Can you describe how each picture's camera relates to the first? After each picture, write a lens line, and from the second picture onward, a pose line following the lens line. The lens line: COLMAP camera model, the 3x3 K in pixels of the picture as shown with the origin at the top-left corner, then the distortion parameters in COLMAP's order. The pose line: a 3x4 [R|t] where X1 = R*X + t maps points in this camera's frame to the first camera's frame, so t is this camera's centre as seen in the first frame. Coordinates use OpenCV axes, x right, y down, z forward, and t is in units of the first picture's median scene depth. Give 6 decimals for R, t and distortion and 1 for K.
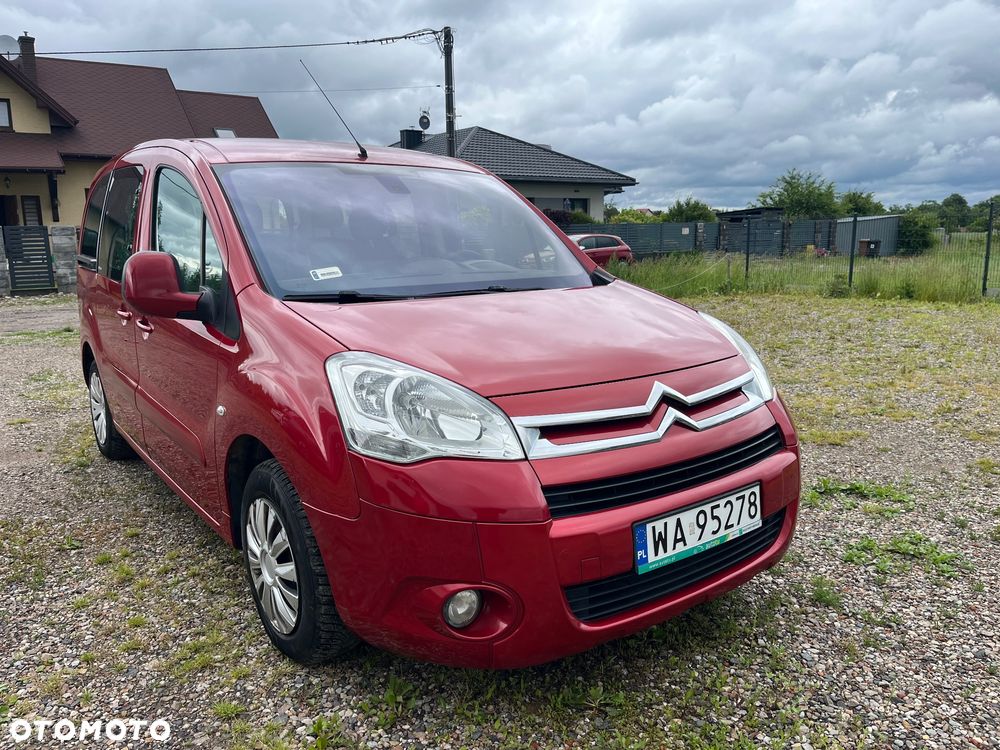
lens RADIAL K [[764.2, 0, 495.4], [0, 764.2, 377.5], [0, 0, 1]] dist [0.093864, -0.142843]
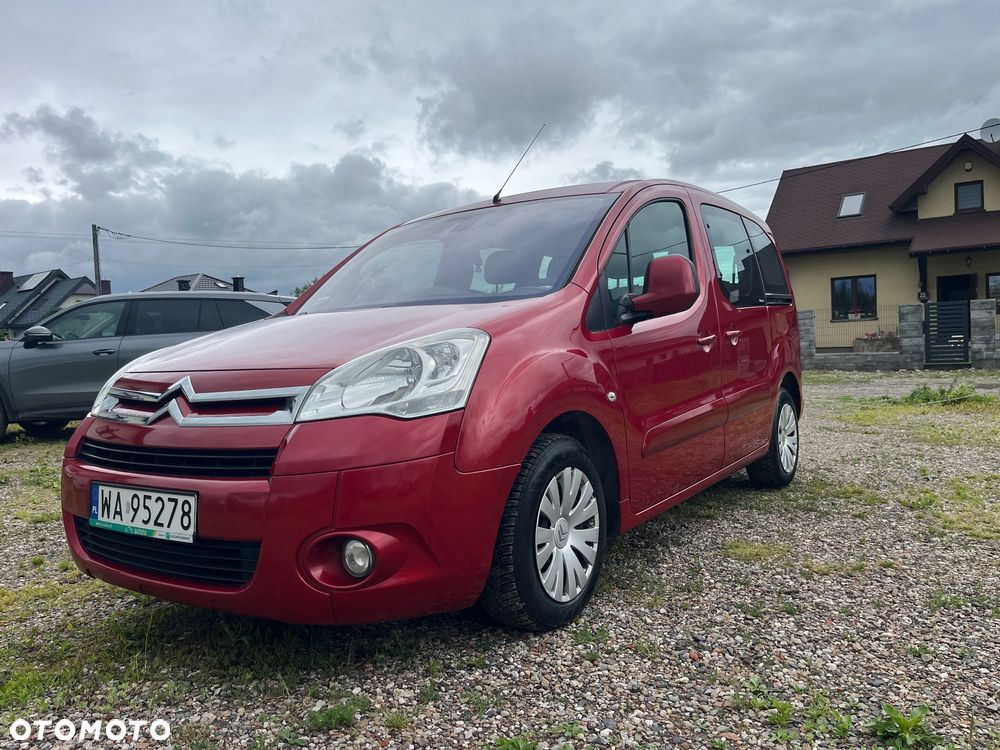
lens RADIAL K [[765.6, 0, 496.8], [0, 765.6, 372.3], [0, 0, 1]] dist [0.088038, -0.133652]
pose [[0.319433, 0.032967, -0.947035, 1.228598], [-0.142946, 0.989635, -0.013766, -0.041481], [0.936765, 0.139772, 0.320835, 0.950333]]
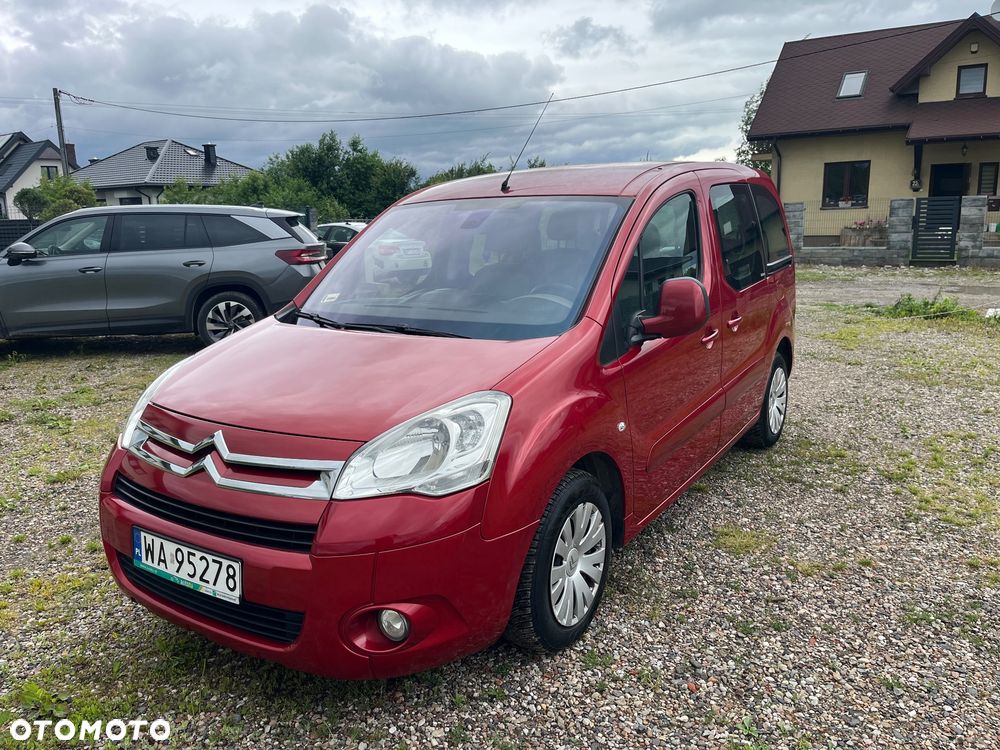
lens RADIAL K [[767.3, 0, 490.7], [0, 767.3, 374.7], [0, 0, 1]] dist [0.089162, -0.136145]
pose [[0.336147, 0.200386, -0.920245, 1.217588], [-0.154044, 0.975643, 0.156179, -0.276681], [0.929126, 0.089259, 0.358828, 0.858772]]
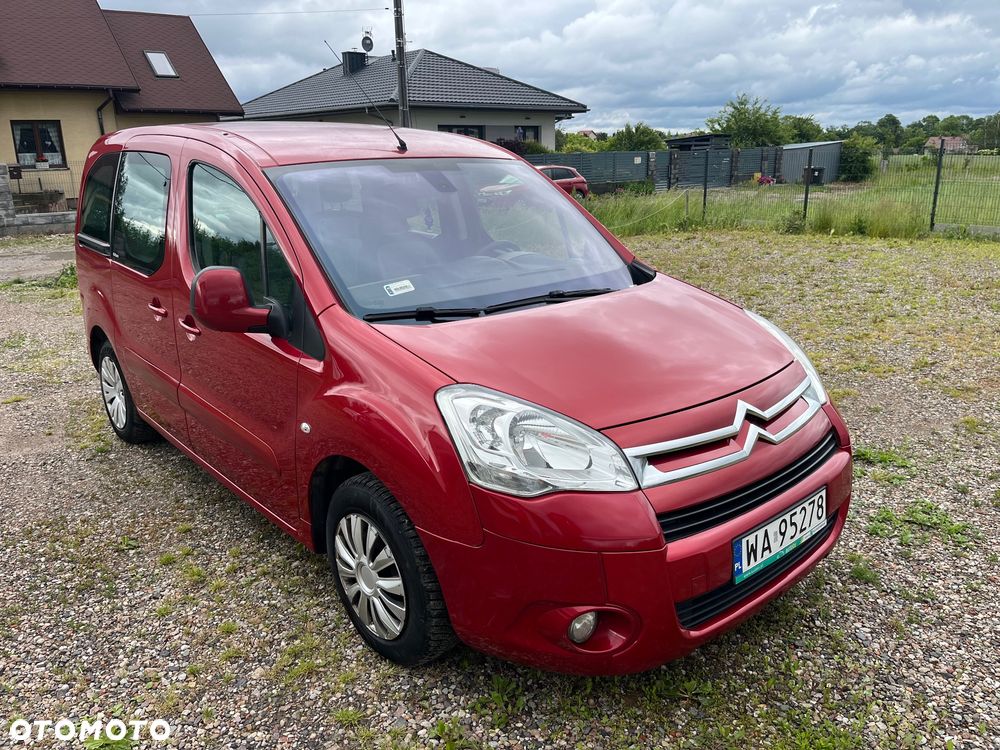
lens RADIAL K [[765.8, 0, 498.1], [0, 765.8, 375.3], [0, 0, 1]] dist [0.083899, -0.128158]
pose [[0.996718, -0.027298, 0.076214, -0.184042], [0.020018, 0.995304, 0.094702, -0.123191], [-0.078441, -0.092866, 0.992584, -0.031420]]
